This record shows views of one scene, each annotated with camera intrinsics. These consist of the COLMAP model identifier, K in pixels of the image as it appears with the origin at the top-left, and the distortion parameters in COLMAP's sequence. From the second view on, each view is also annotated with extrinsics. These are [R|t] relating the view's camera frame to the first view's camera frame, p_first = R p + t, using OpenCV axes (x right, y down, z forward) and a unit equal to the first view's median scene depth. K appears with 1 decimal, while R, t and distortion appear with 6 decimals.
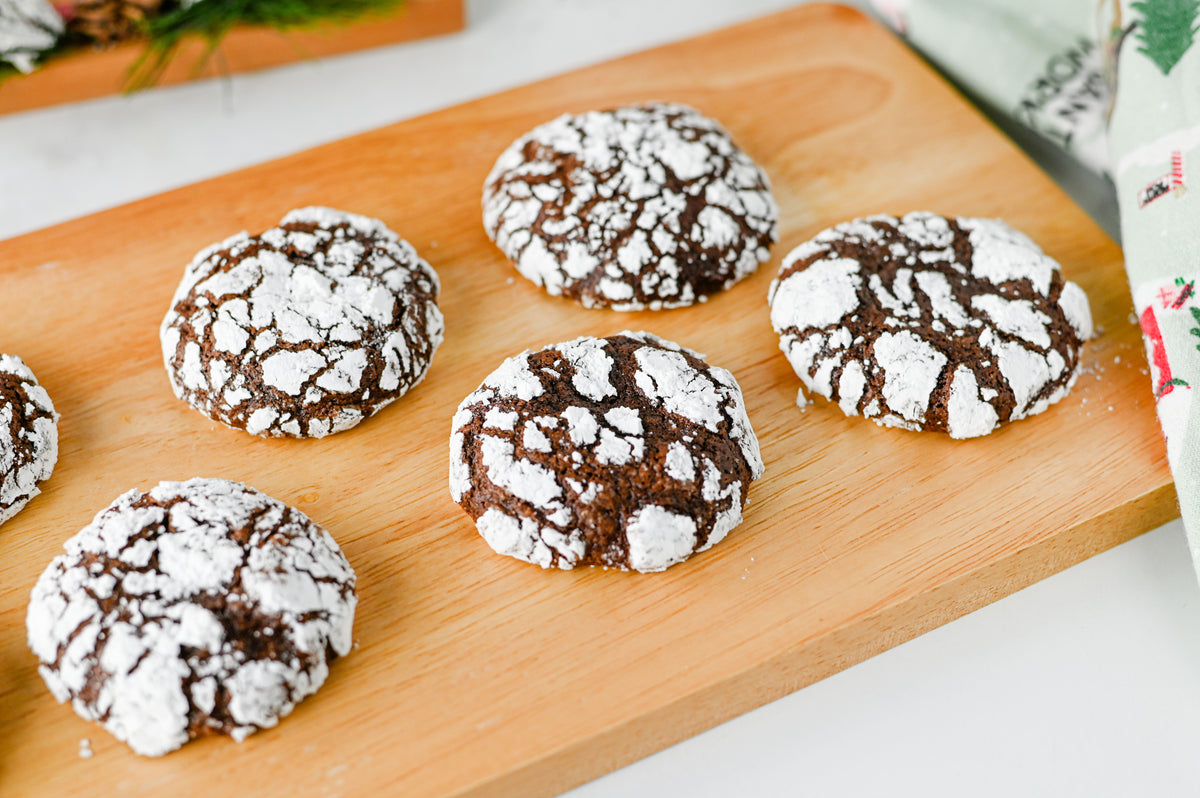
lens RADIAL K [[1912.8, 0, 600.0], [0, 1912.8, 399.0], [0, 0, 1]] dist [-0.160246, 0.052284]
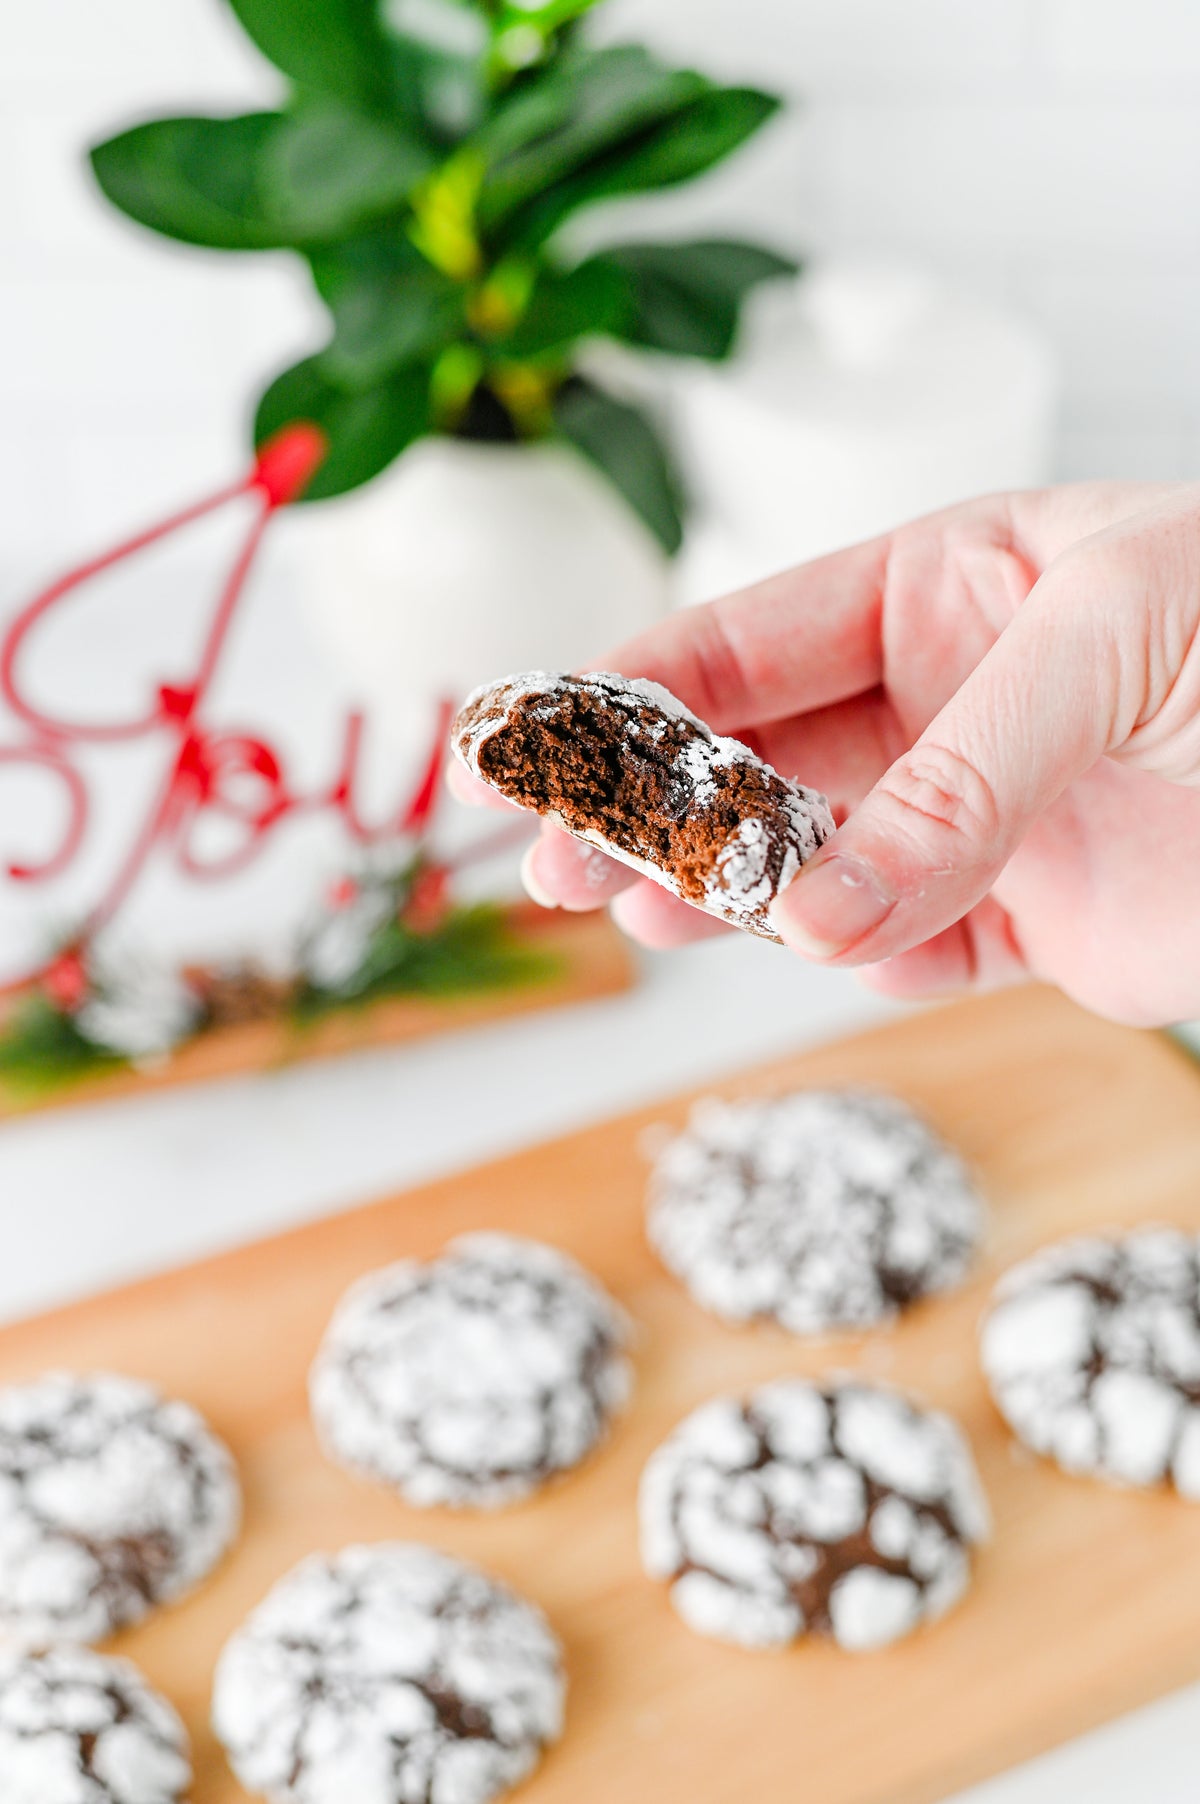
lens RADIAL K [[2875.6, 0, 600.0], [0, 2875.6, 902.0], [0, 0, 1]] dist [-0.160246, 0.052284]
pose [[0.998247, -0.015715, -0.057068, -0.017927], [0.008248, 0.991639, -0.128780, -0.090781], [0.058615, 0.128084, 0.990030, -0.433167]]
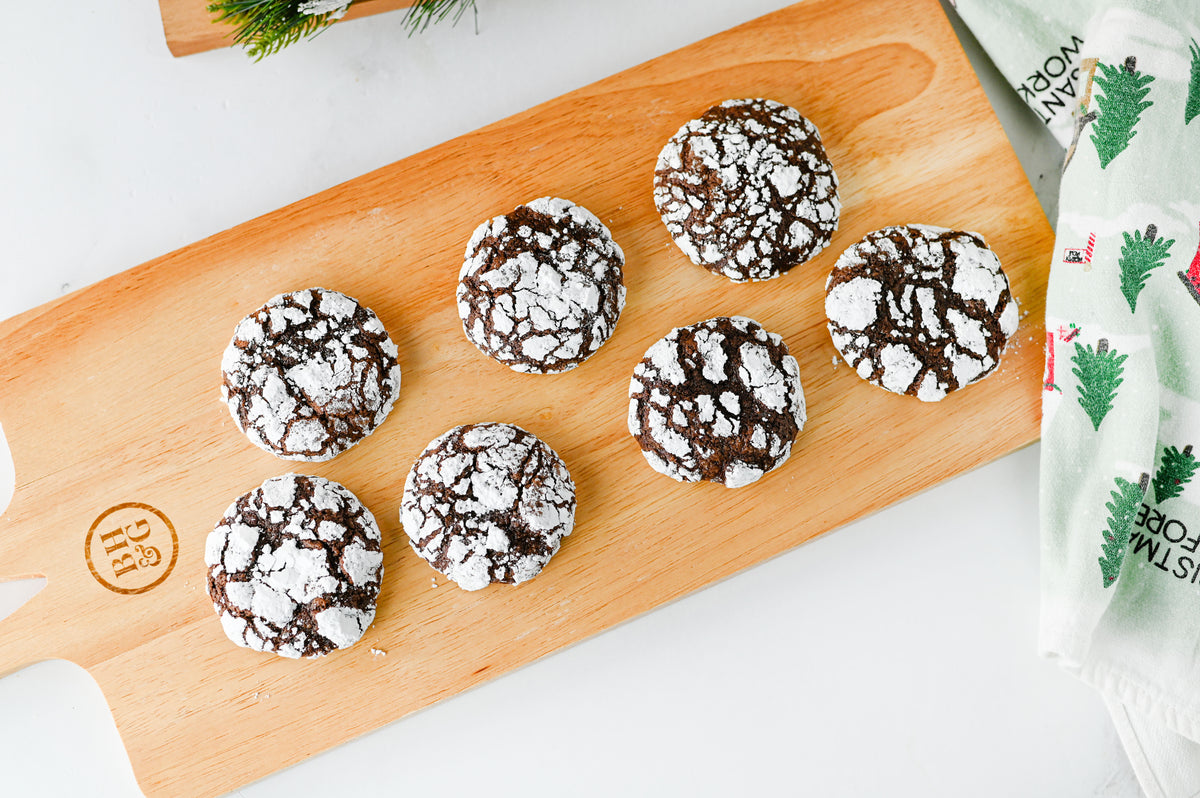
lens RADIAL K [[1874.2, 0, 600.0], [0, 1874.2, 399.0], [0, 0, 1]] dist [-0.154266, 0.085330]
pose [[0.996875, 0.078915, 0.003635, -0.110248], [-0.067944, 0.832992, 0.549098, -0.905189], [0.040304, -0.547629, 0.835750, -0.428604]]
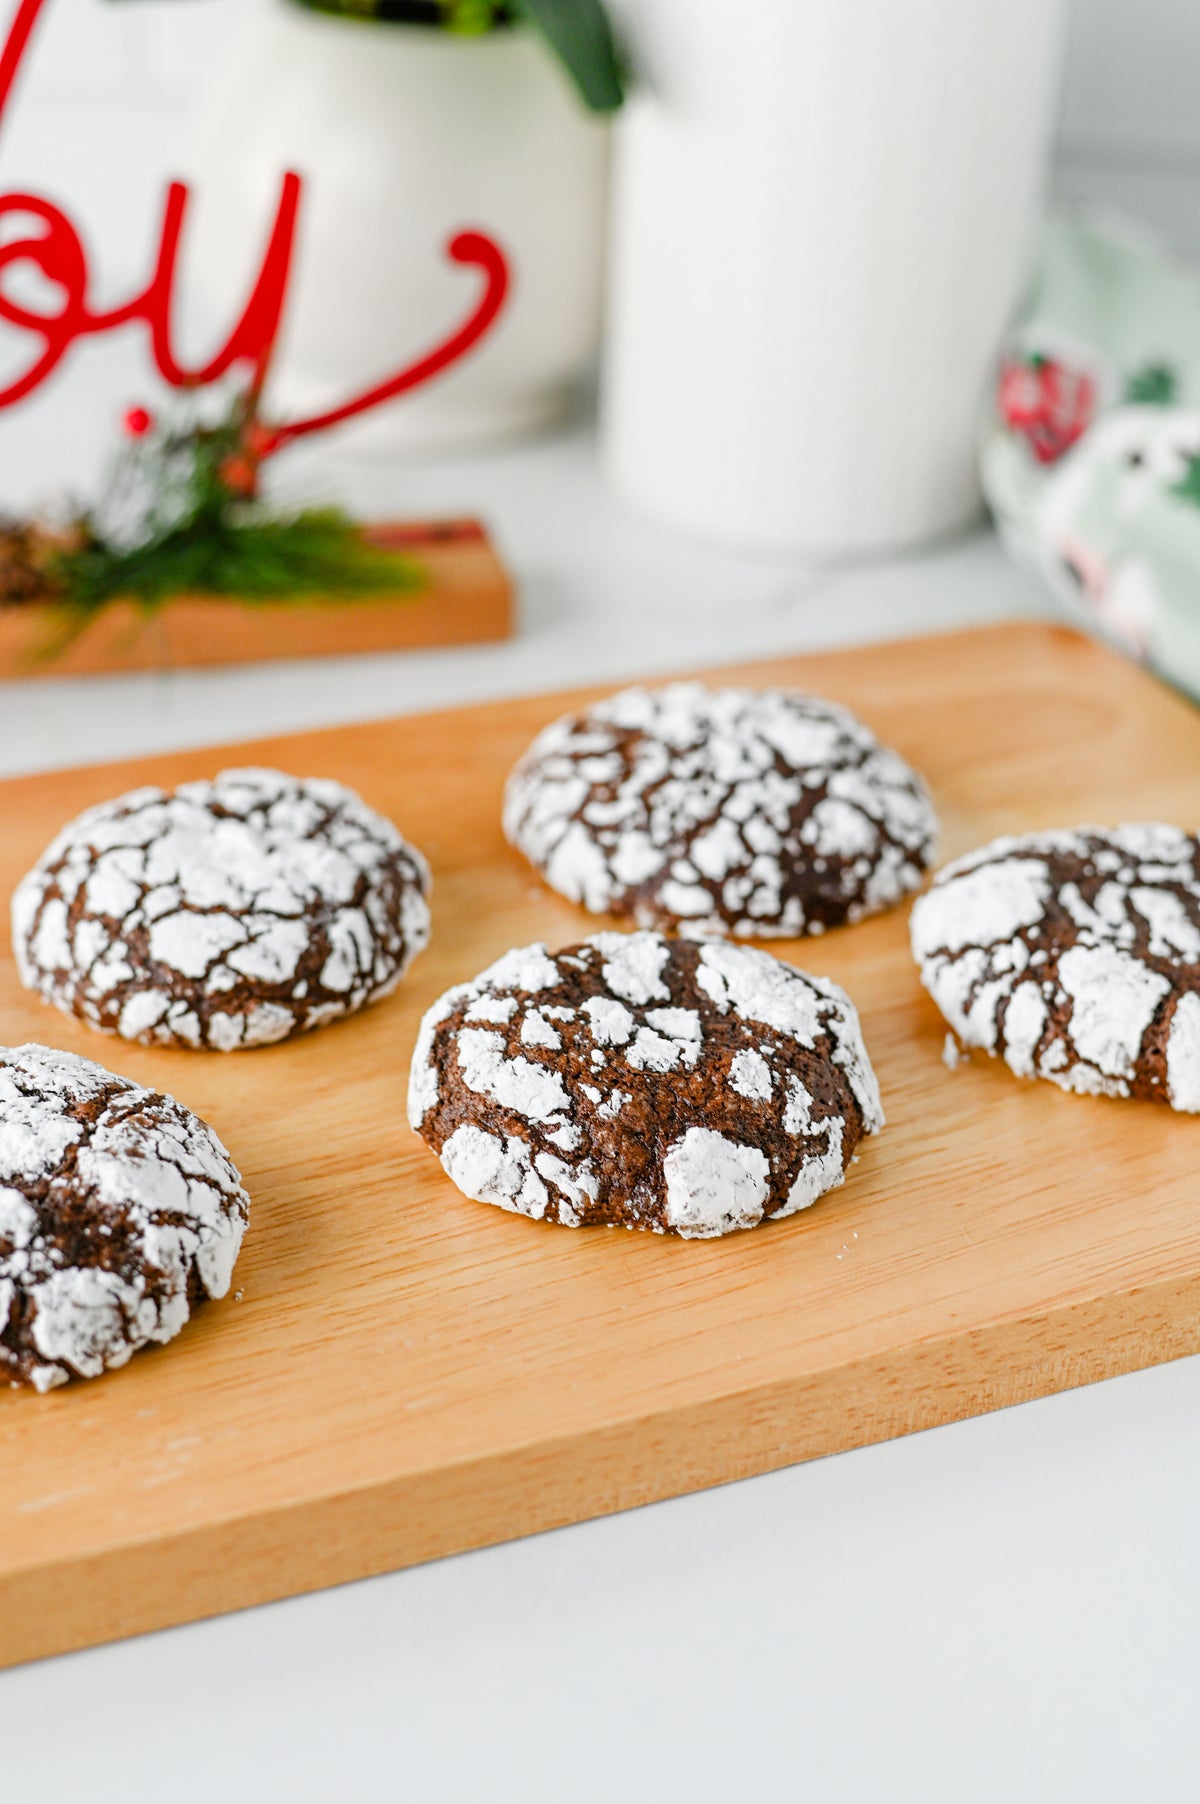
lens RADIAL K [[2875.6, 0, 600.0], [0, 2875.6, 902.0], [0, 0, 1]] dist [-0.160246, 0.052284]
pose [[0.995956, 0.054514, -0.071414, 0.054698], [-0.071196, 0.963715, -0.257265, 0.225236], [0.054799, 0.261309, 0.963699, 0.018117]]
